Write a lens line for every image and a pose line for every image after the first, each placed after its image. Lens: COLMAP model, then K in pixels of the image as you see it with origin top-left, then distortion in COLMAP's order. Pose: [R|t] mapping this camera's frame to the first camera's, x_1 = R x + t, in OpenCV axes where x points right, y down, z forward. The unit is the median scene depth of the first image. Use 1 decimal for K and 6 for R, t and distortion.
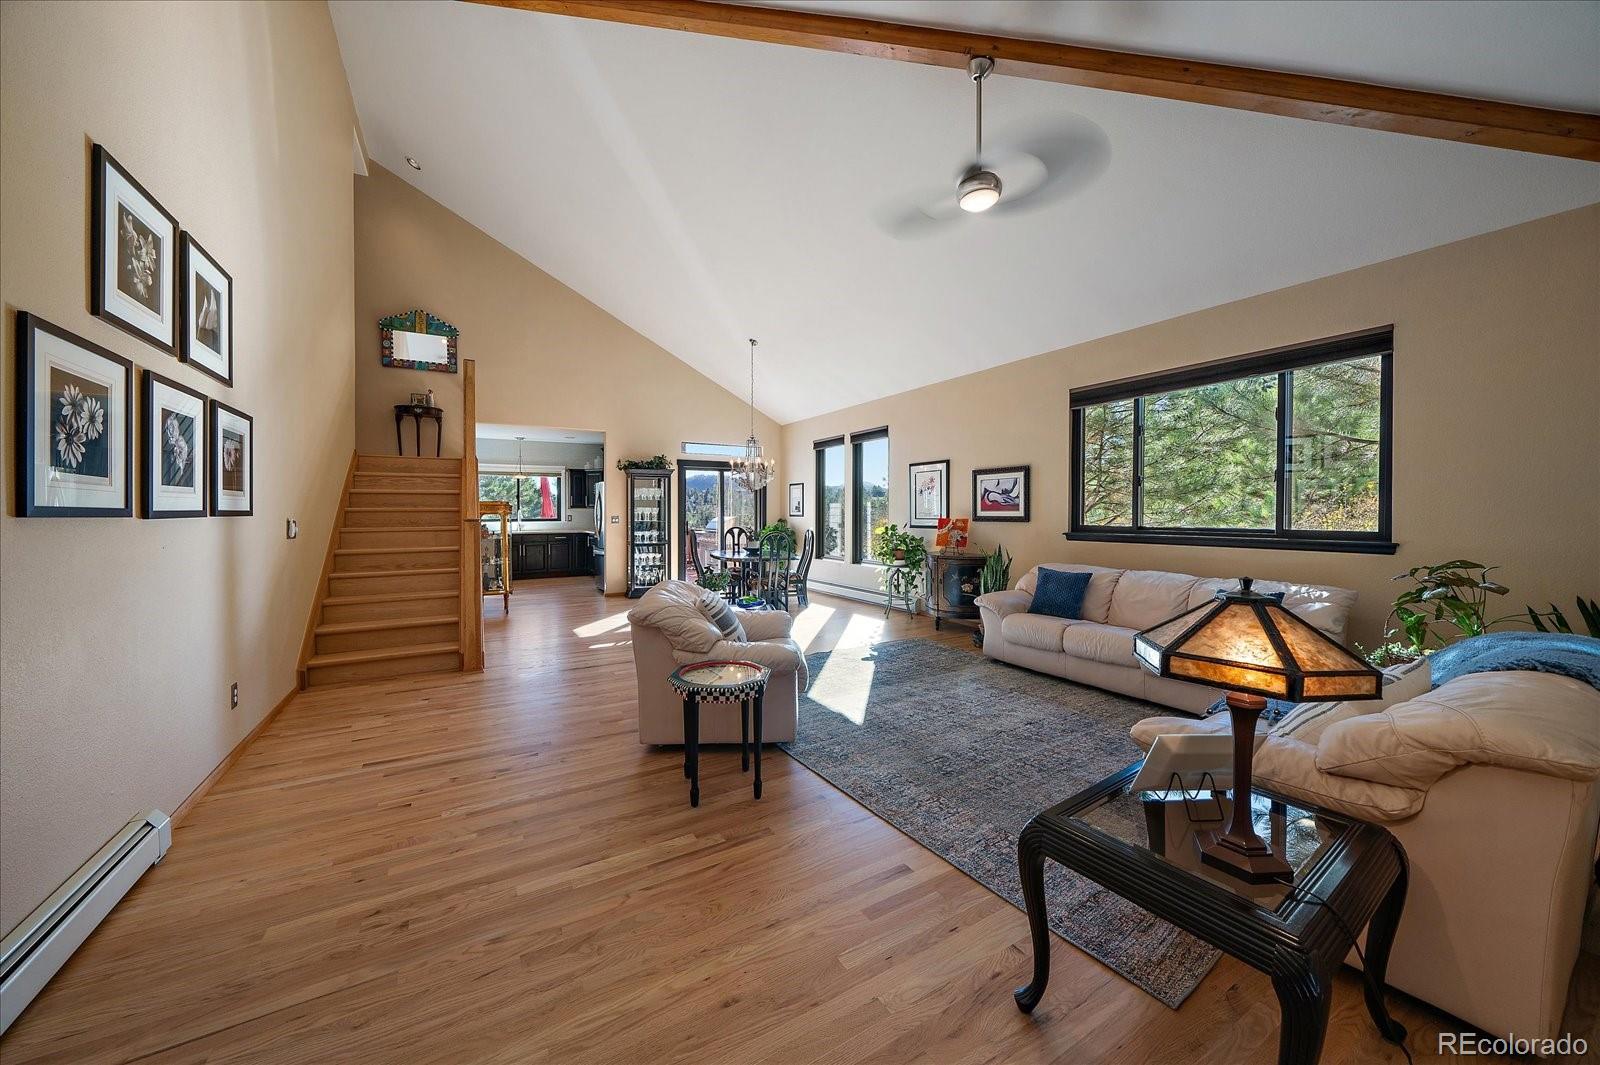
lens RADIAL K [[557.1, 0, 783.0], [0, 557.1, 530.4], [0, 0, 1]] dist [-0.015577, -0.000037]
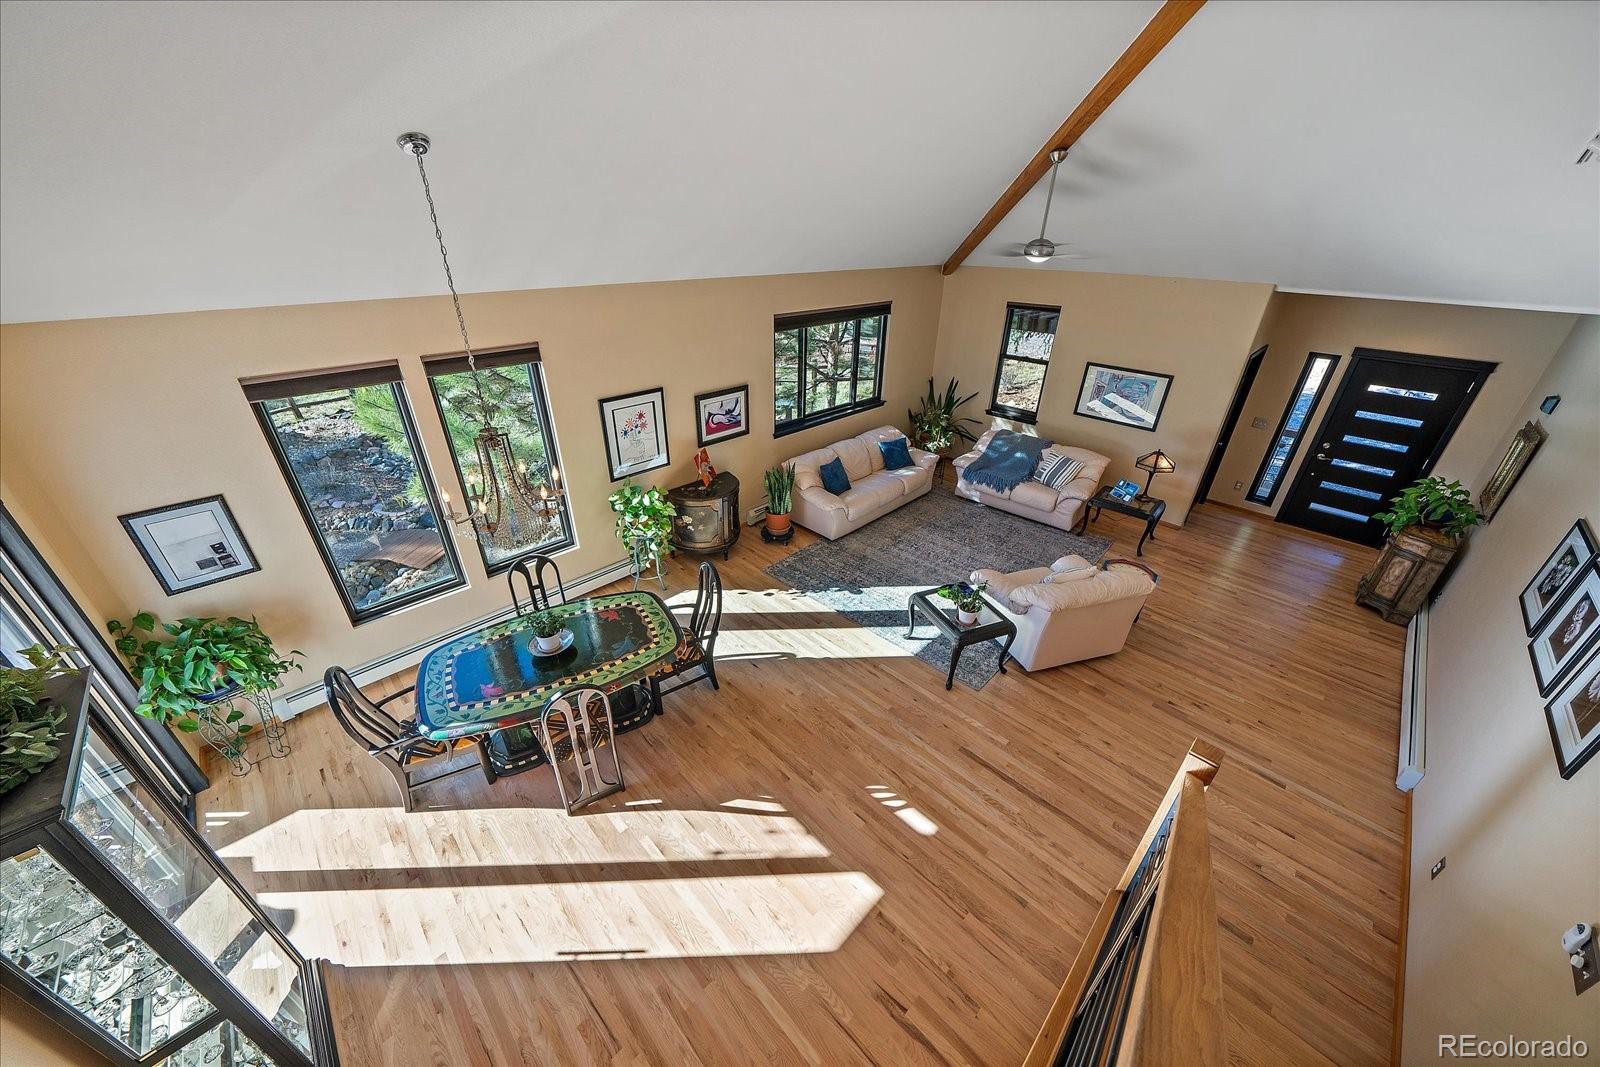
lens RADIAL K [[557.1, 0, 783.0], [0, 557.1, 531.4], [0, 0, 1]] dist [-0.015577, -0.000037]
pose [[-0.248577, -0.461201, 0.851764, -0.602632], [0.024679, 0.876065, 0.481561, -0.362059], [-0.968298, 0.140726, -0.206388, 1.108229]]
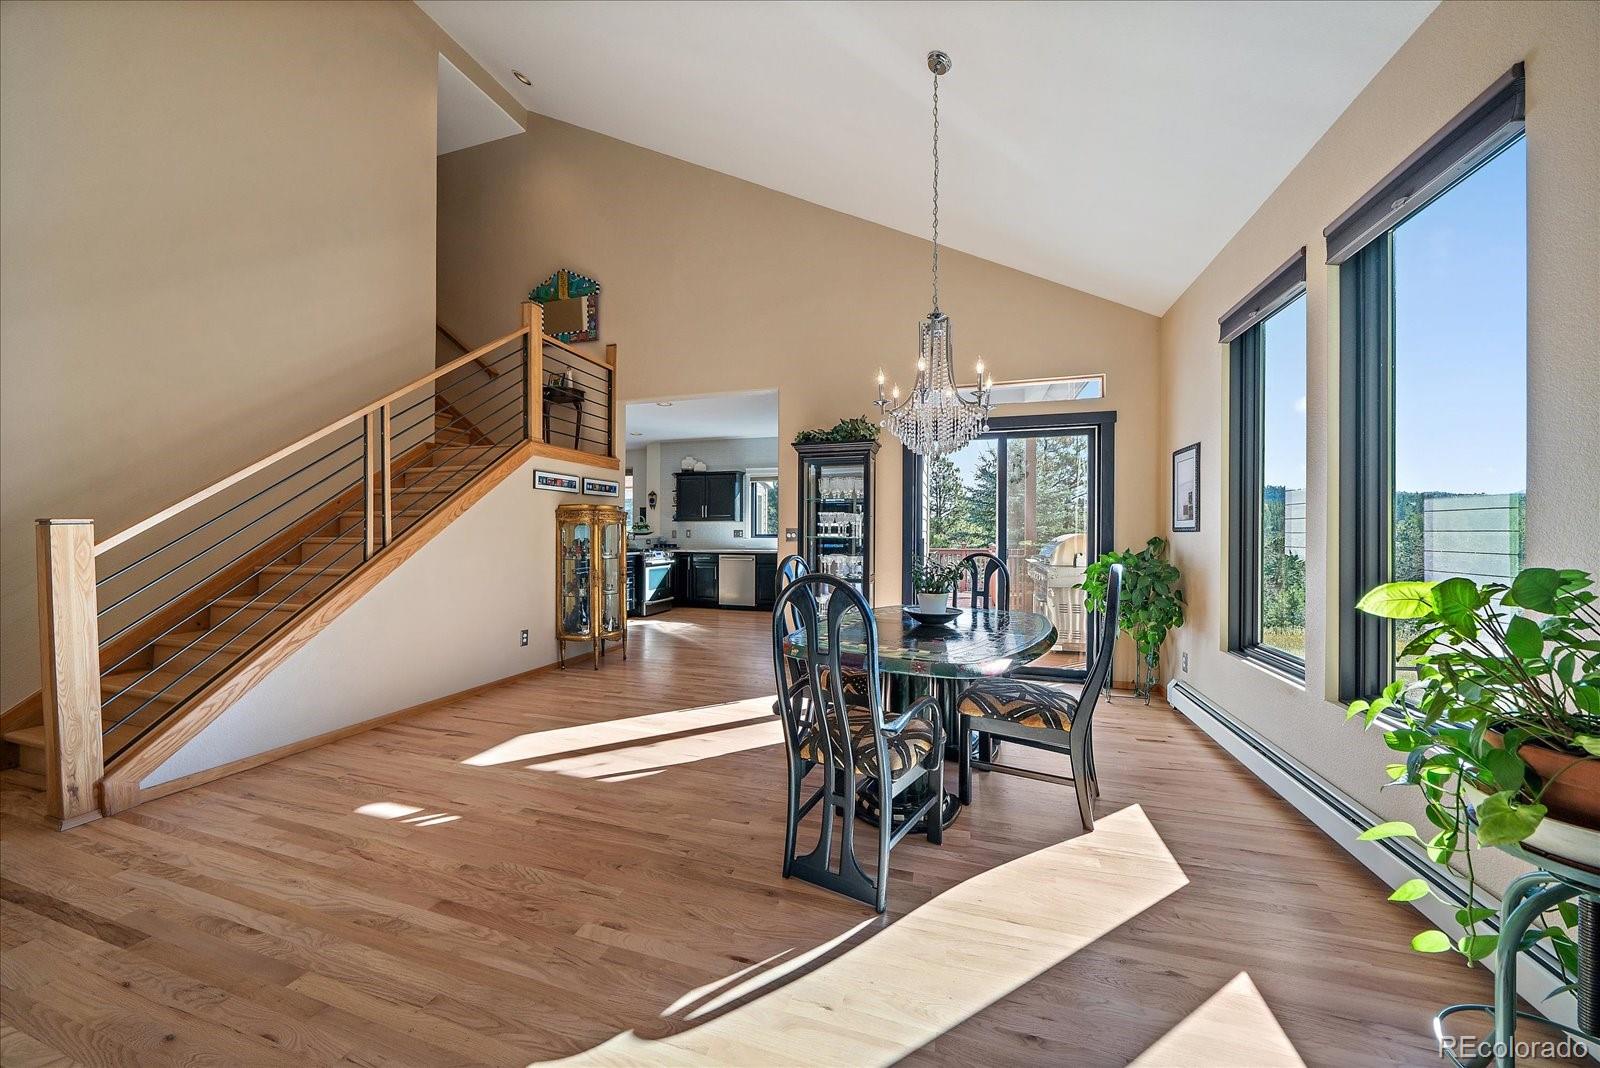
lens RADIAL K [[557.1, 0, 783.0], [0, 557.1, 531.9], [0, 0, 1]] dist [-0.015577, -0.000037]
pose [[0.679841, 0.002337, -0.733355, 0.183549], [-0.033045, 0.999077, -0.027450, -0.007695], [0.732614, 0.042895, 0.679291, 0.843818]]
